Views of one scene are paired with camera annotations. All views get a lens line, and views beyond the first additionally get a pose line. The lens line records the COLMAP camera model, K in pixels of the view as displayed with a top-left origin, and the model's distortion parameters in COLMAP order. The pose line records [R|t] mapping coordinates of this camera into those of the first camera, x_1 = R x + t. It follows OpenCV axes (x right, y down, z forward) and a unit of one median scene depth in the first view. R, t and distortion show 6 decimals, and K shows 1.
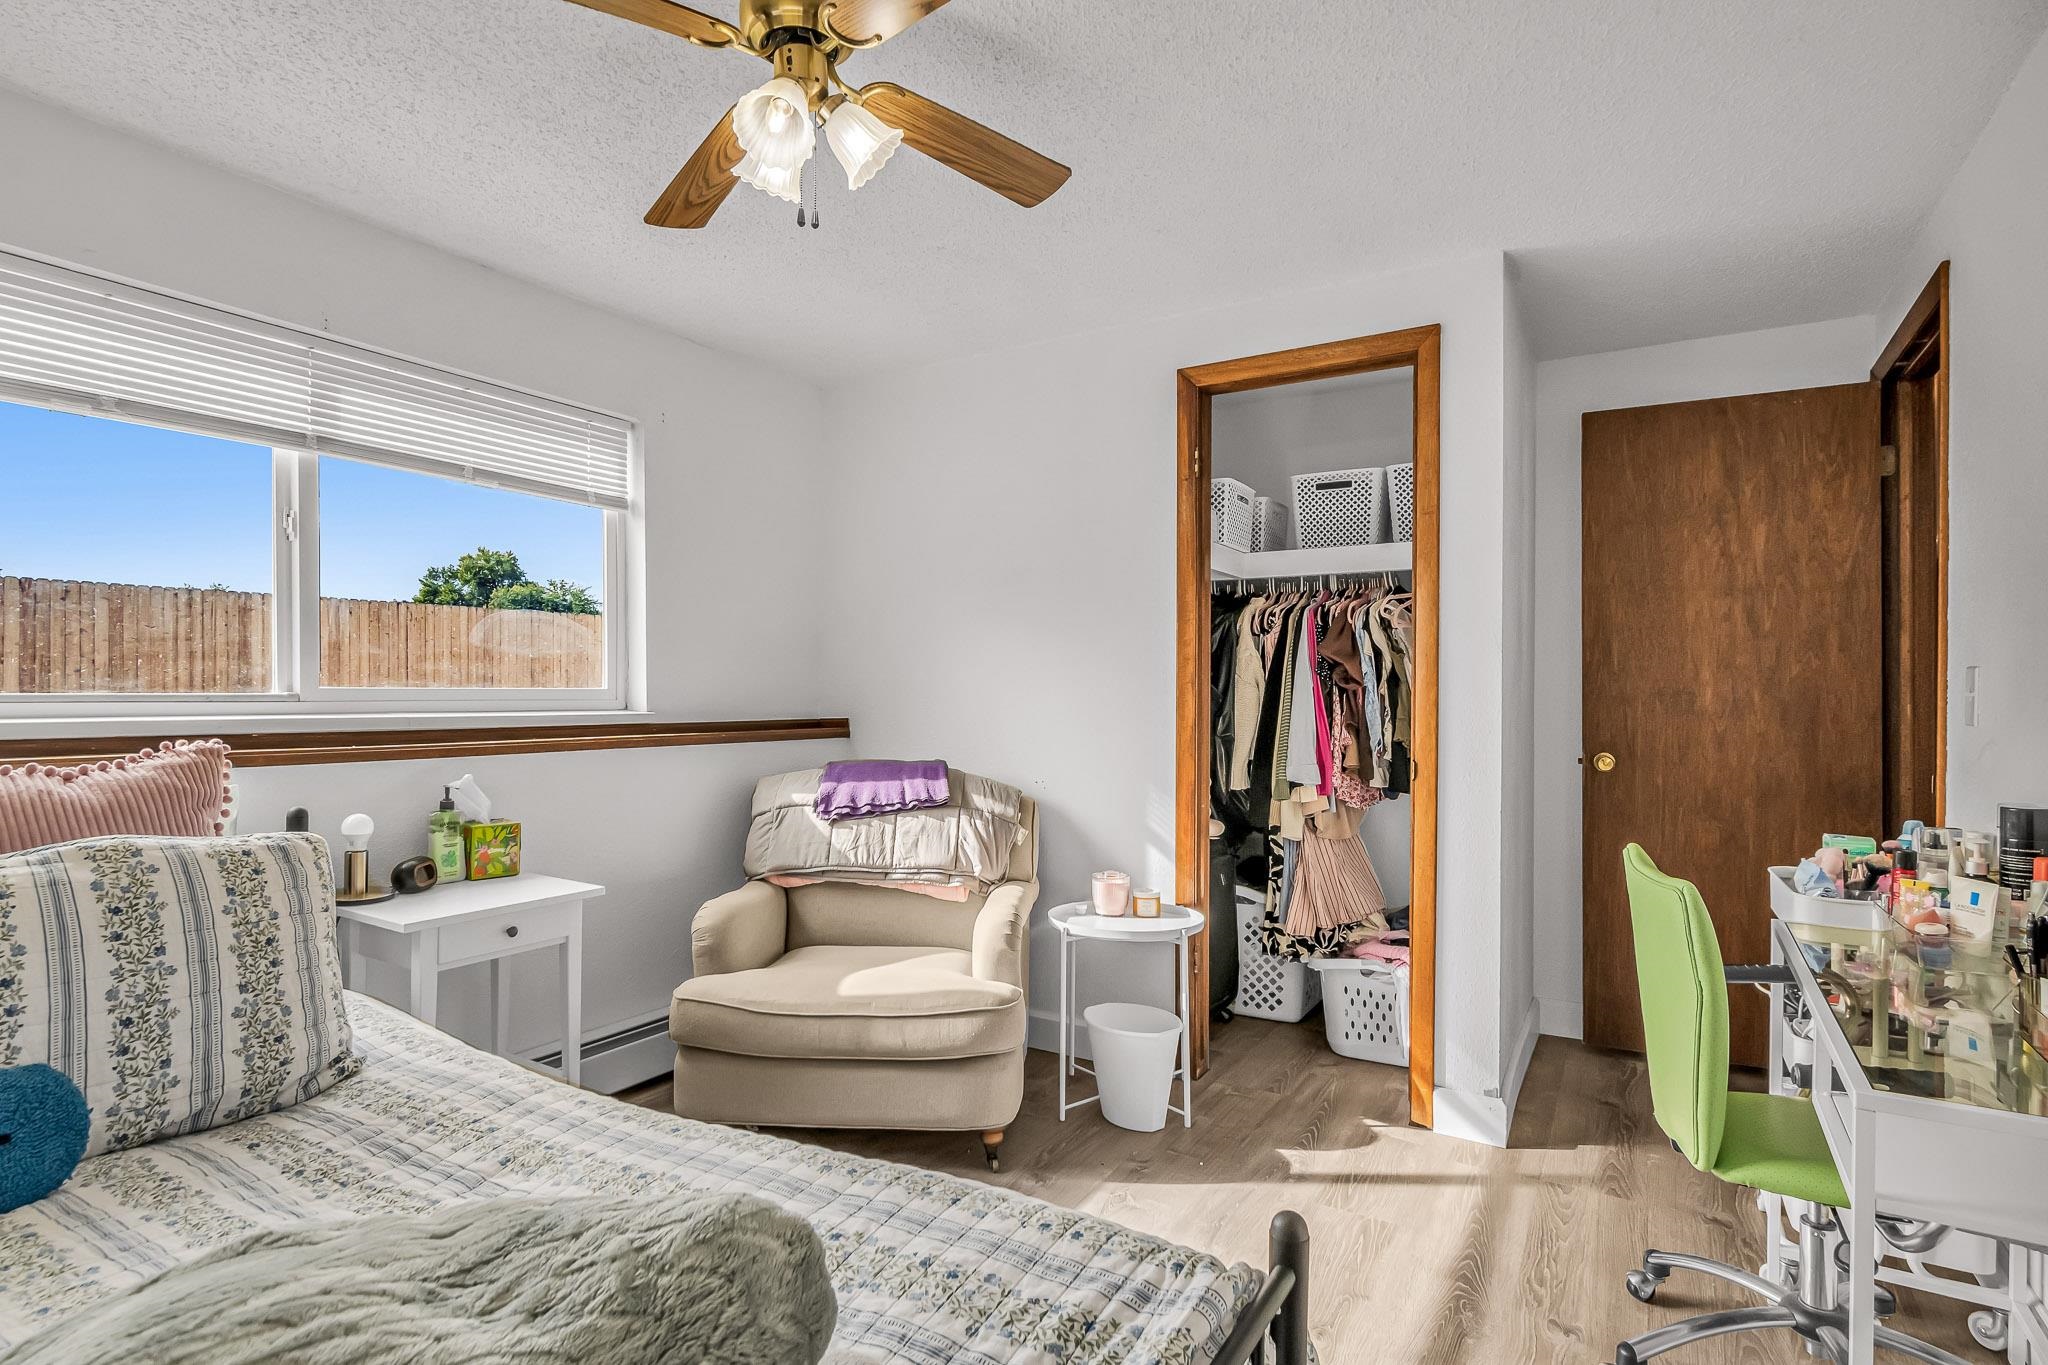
lens RADIAL K [[1042.3, 0, 1021.2], [0, 1042.3, 694.3], [0, 0, 1]] dist [-0.001450, -0.000380]
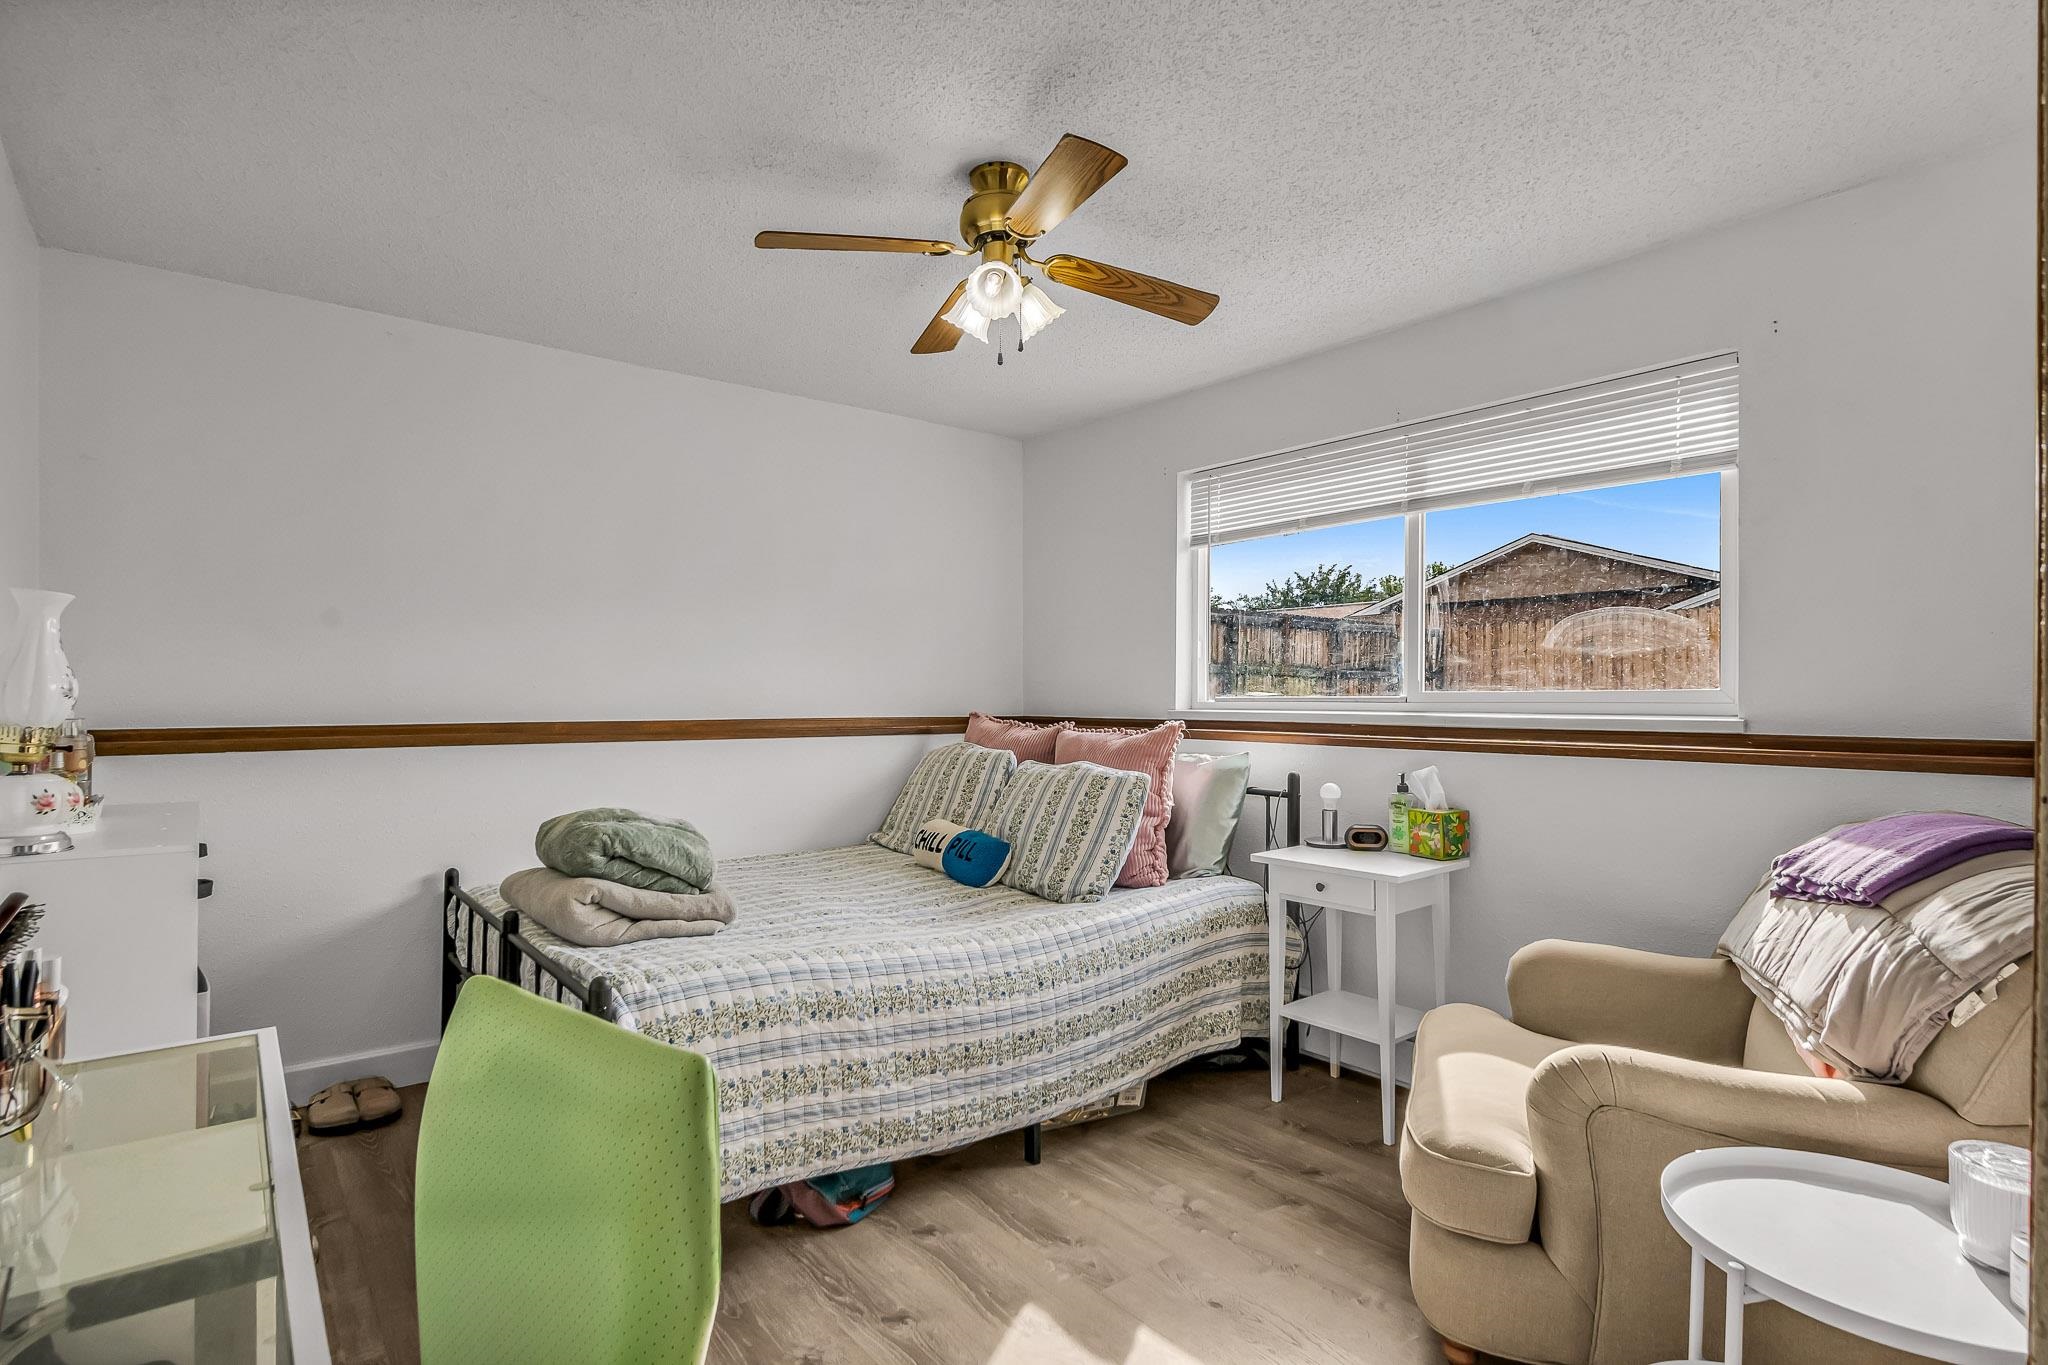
lens RADIAL K [[1042.3, 0, 1021.2], [0, 1042.3, 694.3], [0, 0, 1]] dist [-0.001450, -0.000380]
pose [[-0.363966, -0.007881, -0.931379, 0.735282], [-0.003526, 0.999969, -0.007084, 0.007936], [0.931405, 0.000706, -0.363983, 1.033091]]
